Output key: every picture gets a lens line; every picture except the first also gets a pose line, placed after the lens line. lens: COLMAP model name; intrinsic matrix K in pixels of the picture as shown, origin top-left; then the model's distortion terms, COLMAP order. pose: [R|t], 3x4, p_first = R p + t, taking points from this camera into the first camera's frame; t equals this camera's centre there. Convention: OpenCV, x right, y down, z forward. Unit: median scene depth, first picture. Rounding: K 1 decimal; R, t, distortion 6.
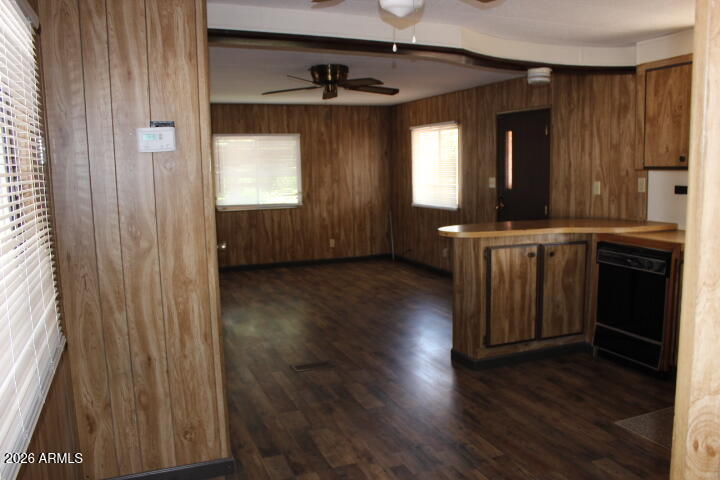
lens RADIAL K [[606.3, 0, 360.6], [0, 606.3, 240.2], [0, 0, 1]] dist [-0.153722, 0.131225]
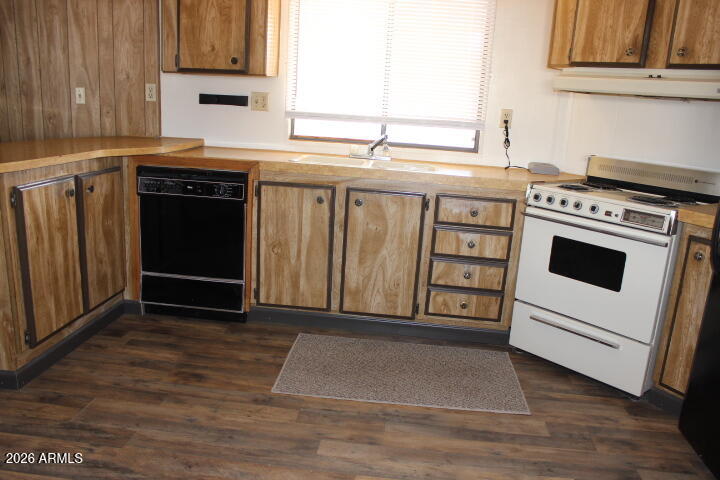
lens RADIAL K [[606.3, 0, 358.2], [0, 606.3, 246.4], [0, 0, 1]] dist [-0.153722, 0.131225]
pose [[0.454744, -0.175631, 0.873133, -0.147769], [0.046036, 0.983688, 0.173892, -0.015873], [-0.889432, -0.038881, 0.455411, 0.411134]]
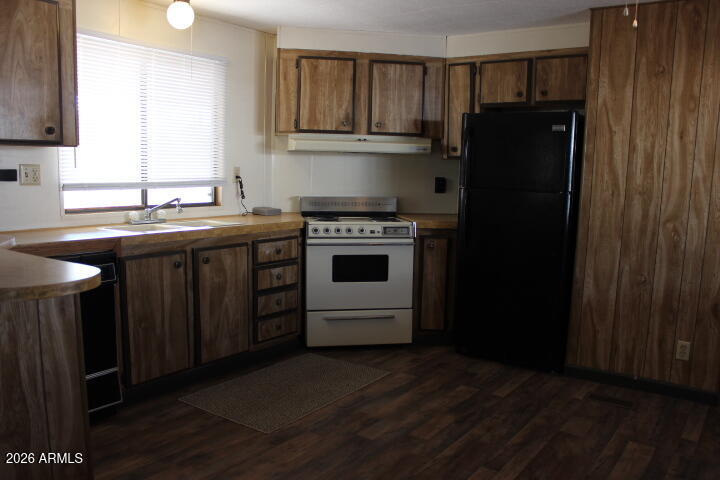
lens RADIAL K [[606.3, 0, 359.5], [0, 606.3, 256.1], [0, 0, 1]] dist [-0.153722, 0.131225]
pose [[-0.540419, -0.118772, 0.832971, -0.272473], [0.093588, 0.975358, 0.199793, -0.087945], [-0.836175, 0.185928, -0.515987, 1.003532]]
